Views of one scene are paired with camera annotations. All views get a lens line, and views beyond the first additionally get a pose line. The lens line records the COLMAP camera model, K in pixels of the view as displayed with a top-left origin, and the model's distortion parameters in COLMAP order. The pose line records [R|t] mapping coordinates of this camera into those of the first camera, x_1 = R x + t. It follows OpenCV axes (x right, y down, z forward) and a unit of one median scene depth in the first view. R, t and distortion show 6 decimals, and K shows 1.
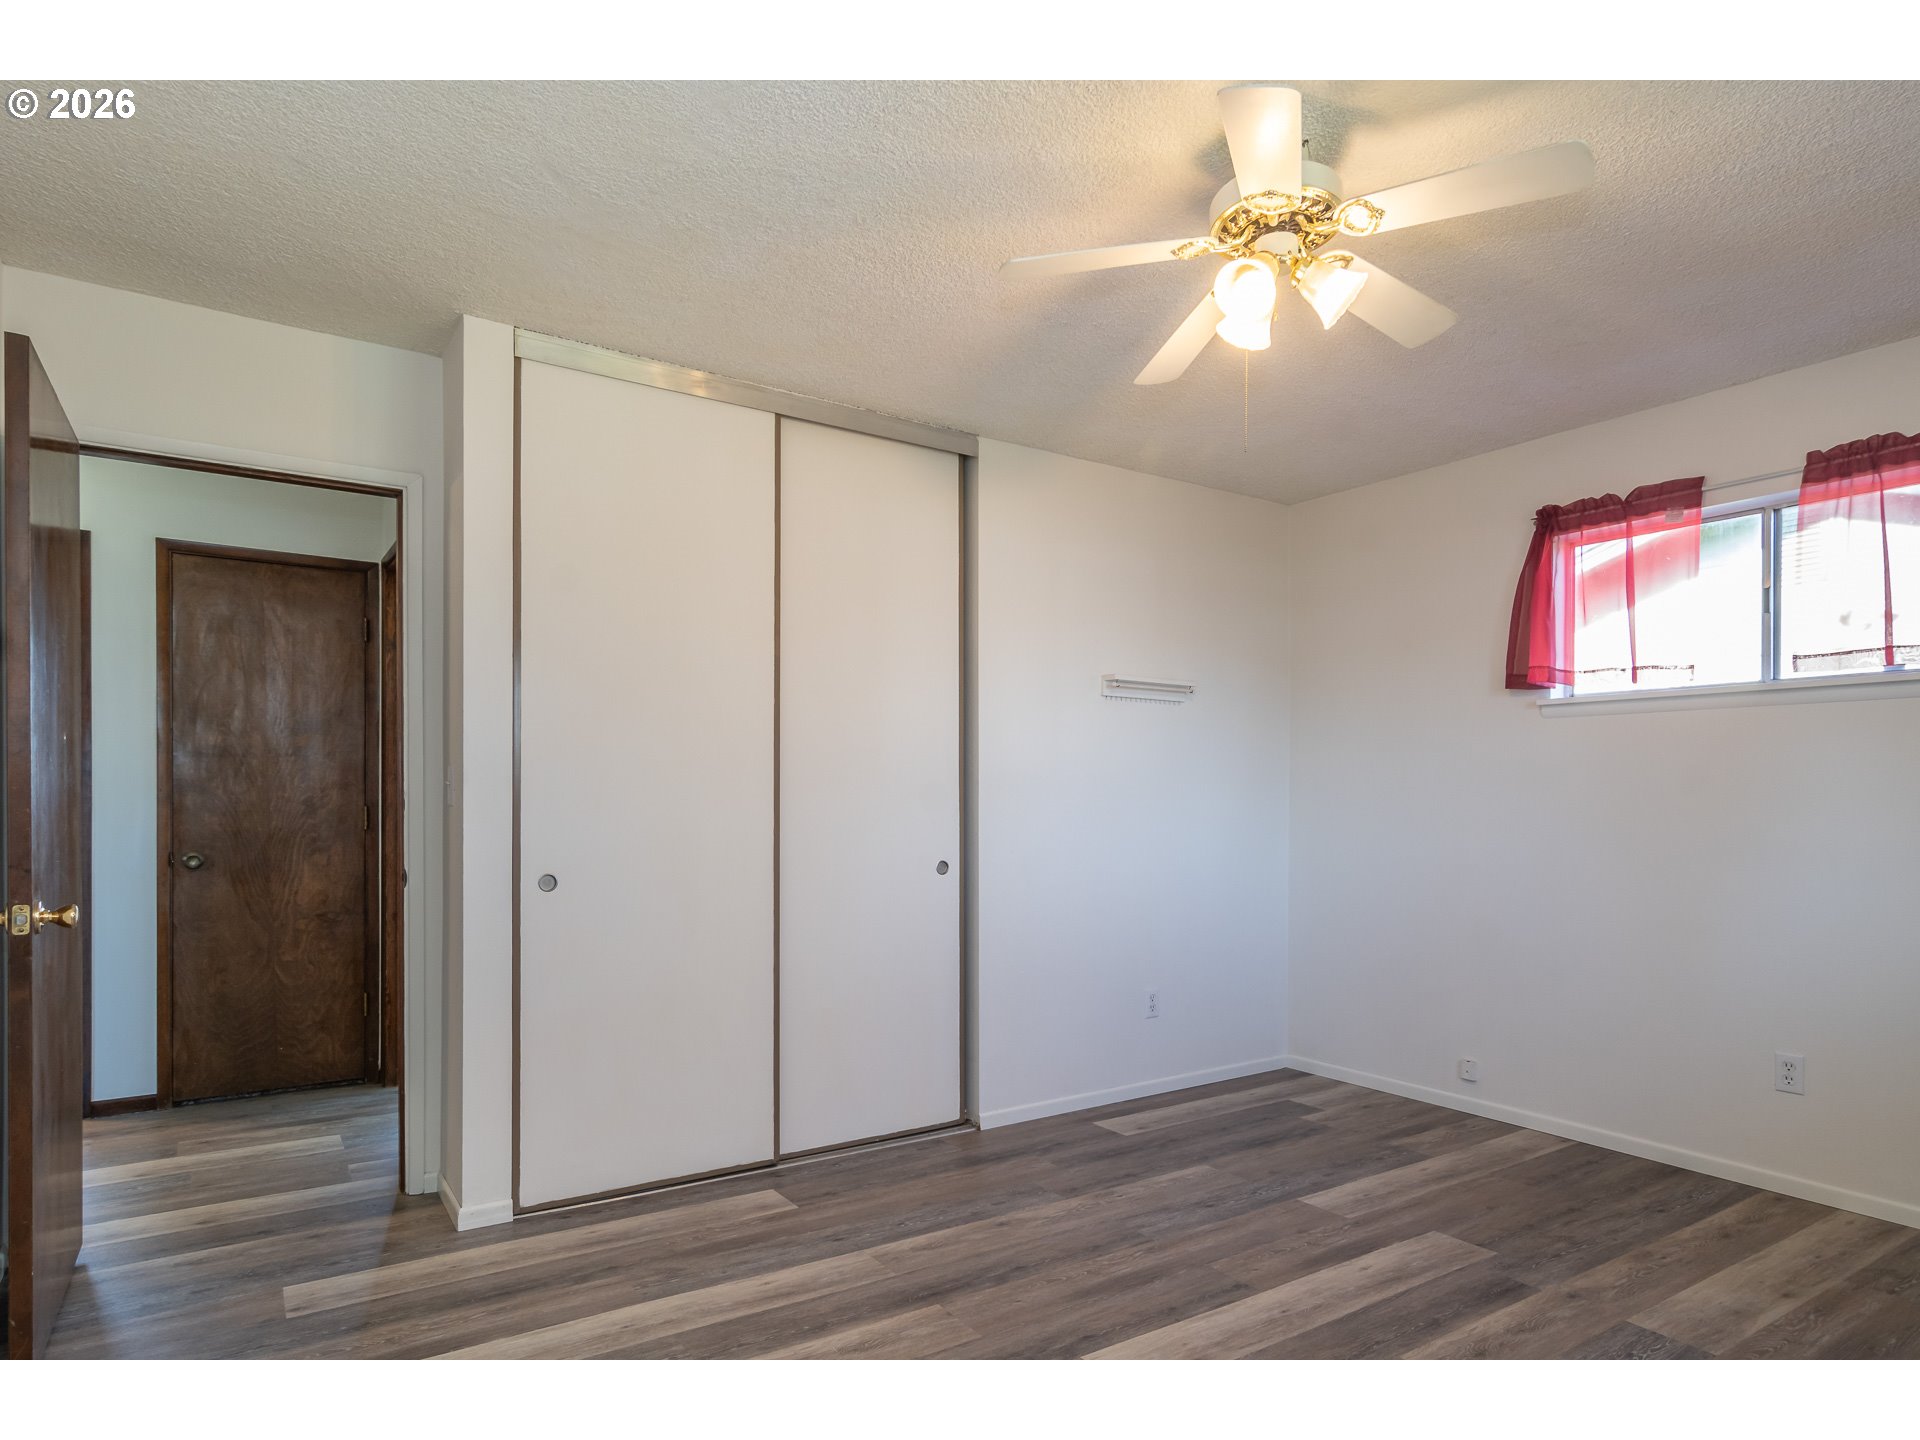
lens RADIAL K [[1056.1, 0, 960.1], [0, 1056.1, 803.7], [0, 0, 1]] dist [-0.006078, 0.006622]
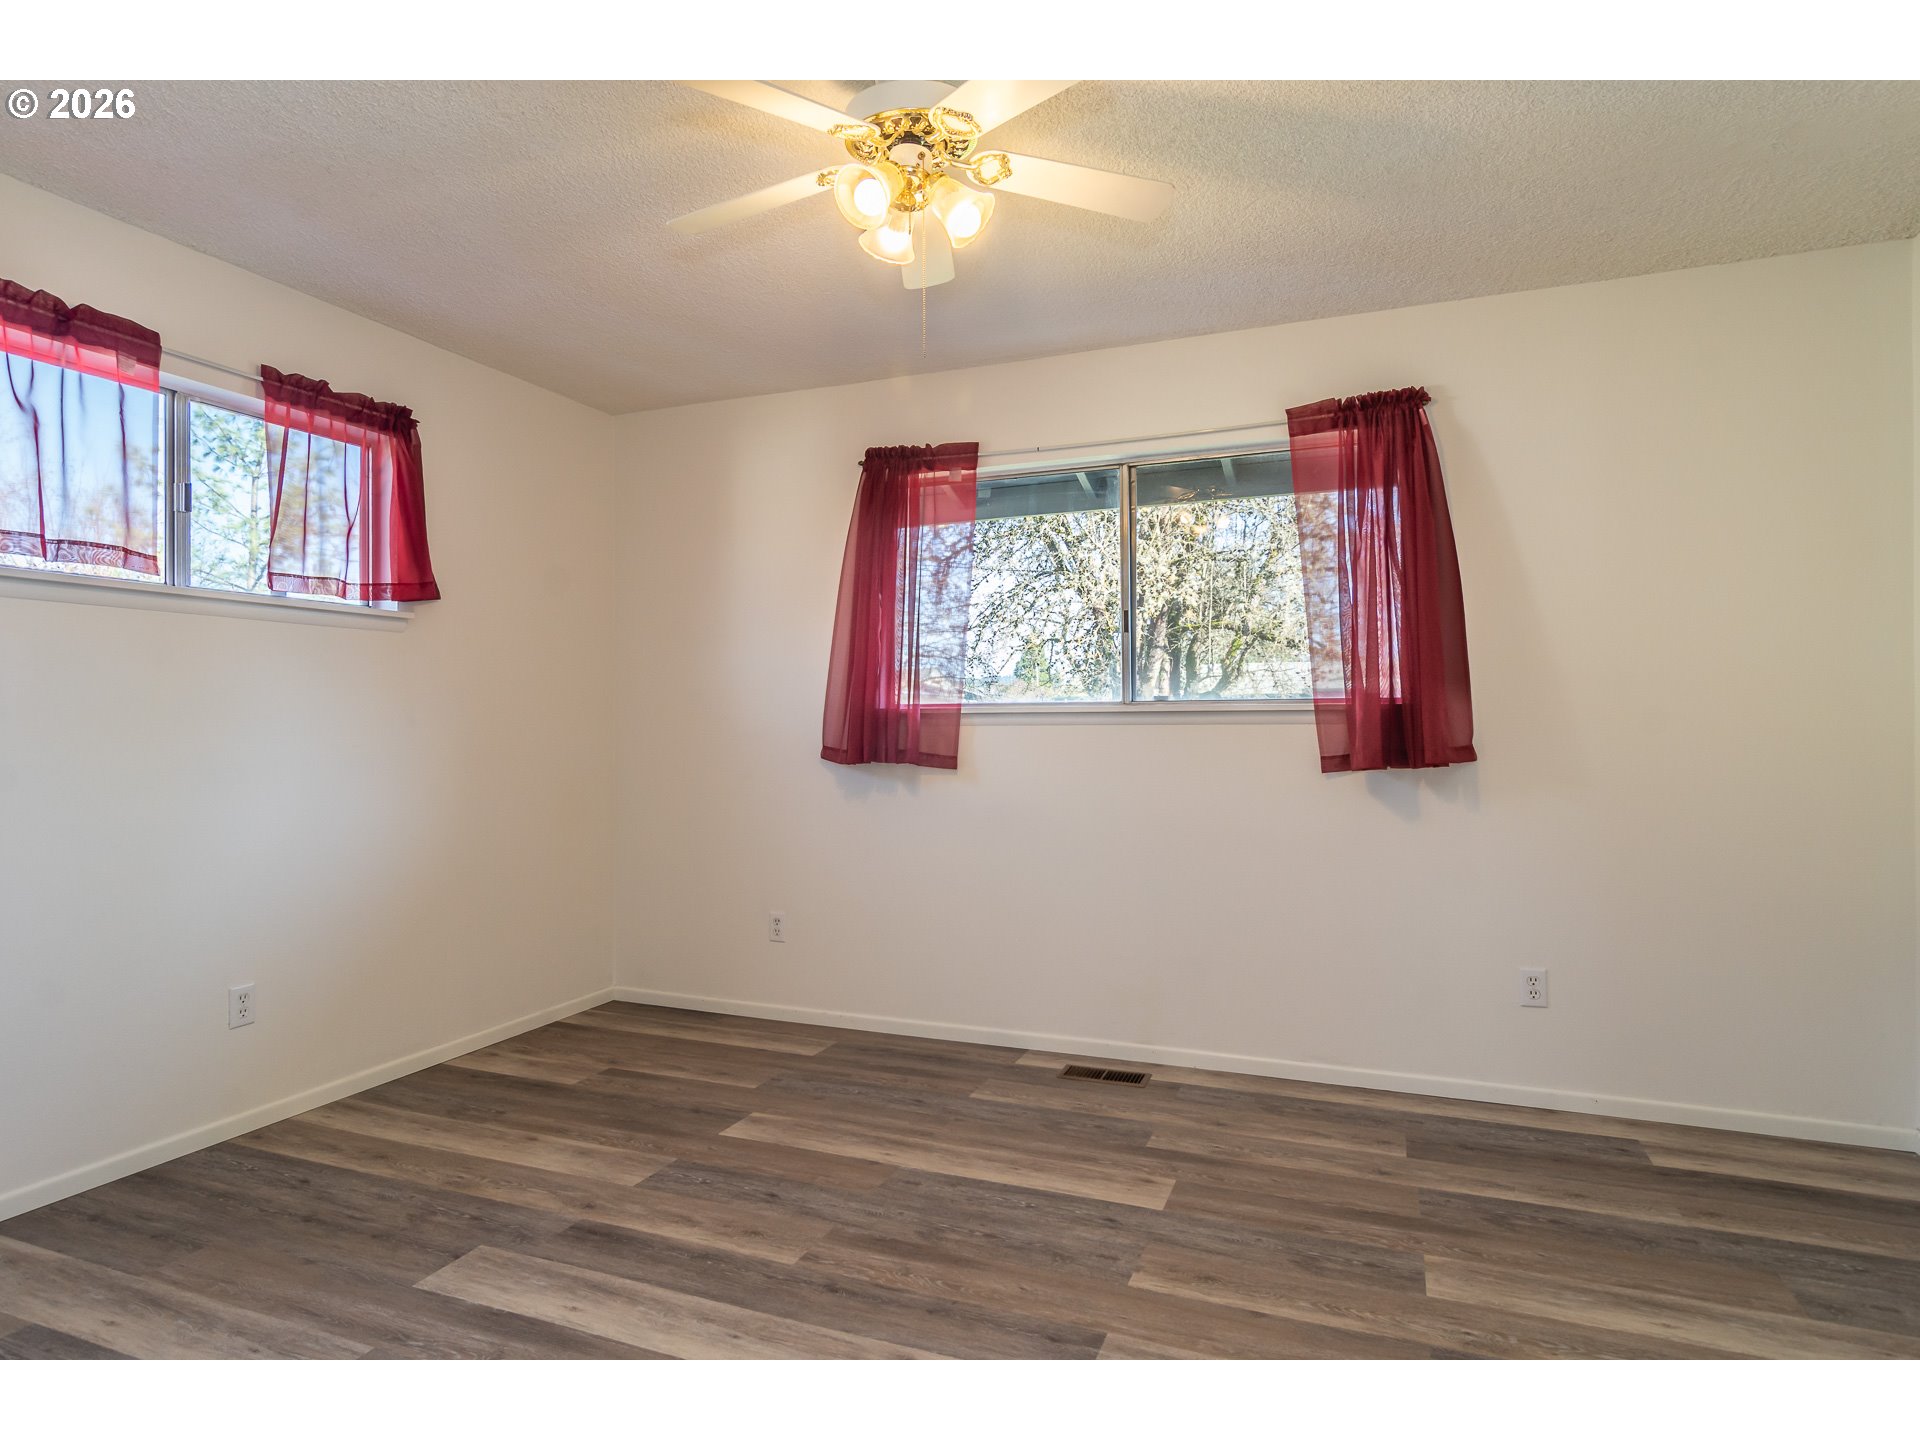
lens RADIAL K [[1056.1, 0, 972.7], [0, 1056.1, 711.8], [0, 0, 1]] dist [-0.006078, 0.006622]
pose [[-0.561570, -0.003850, 0.827420, -0.376178], [-0.005223, 0.999986, 0.001107, -0.014753], [-0.827413, -0.003700, -0.561582, 0.997710]]
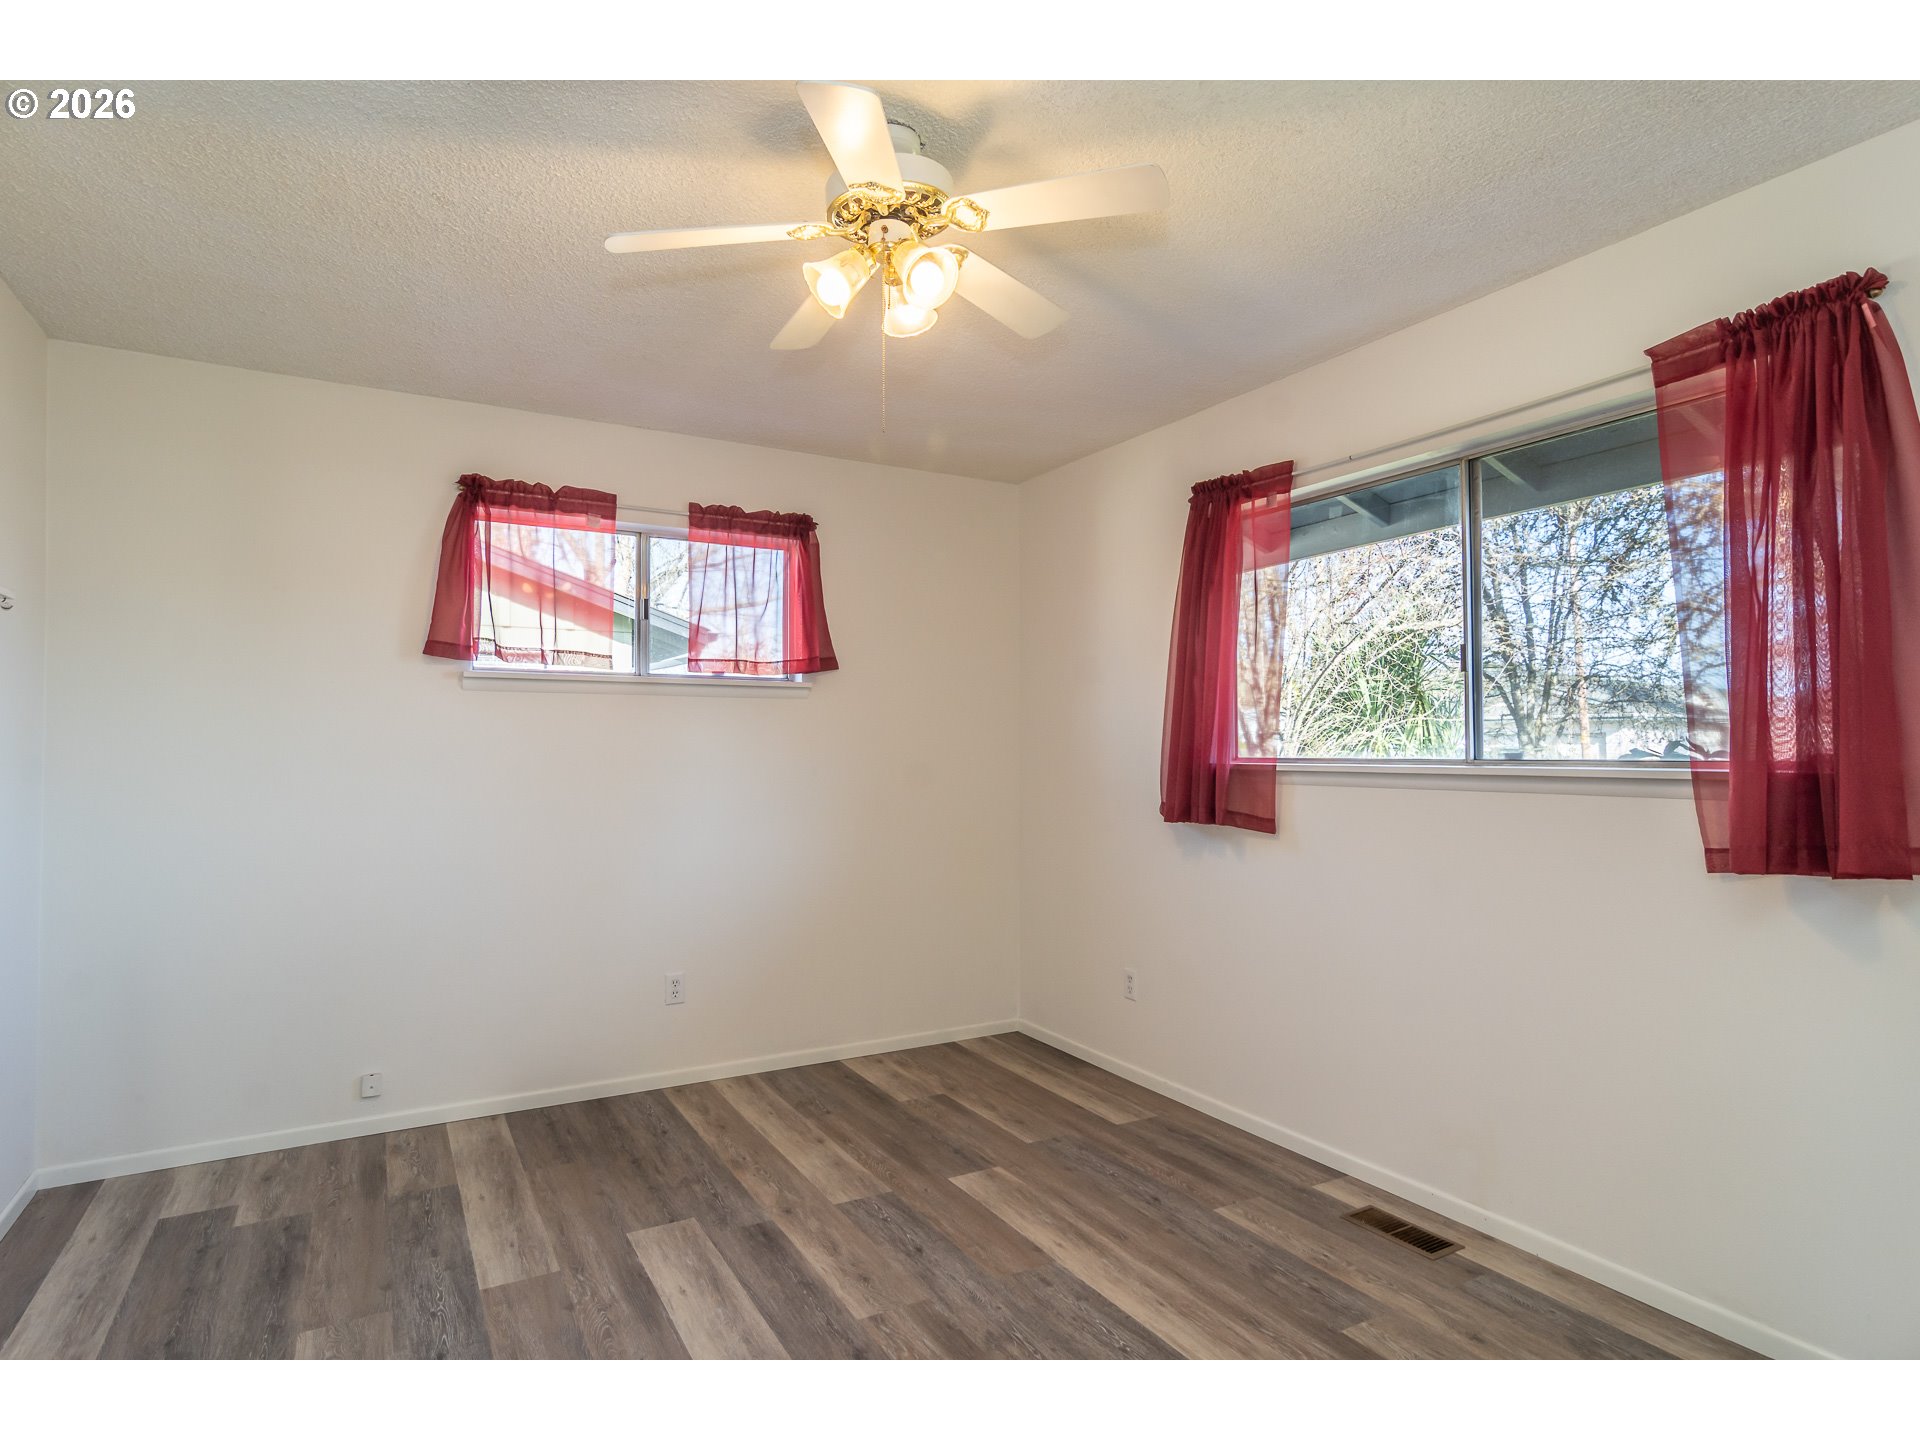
lens RADIAL K [[1056.1, 0, 967.7], [0, 1056.1, 719.7], [0, 0, 1]] dist [-0.006078, 0.006622]
pose [[0.076952, 0.014651, 0.996927, -0.452961], [0.000227, 0.999892, -0.014712, -0.047297], [-0.997035, 0.001358, 0.076940, 0.558244]]
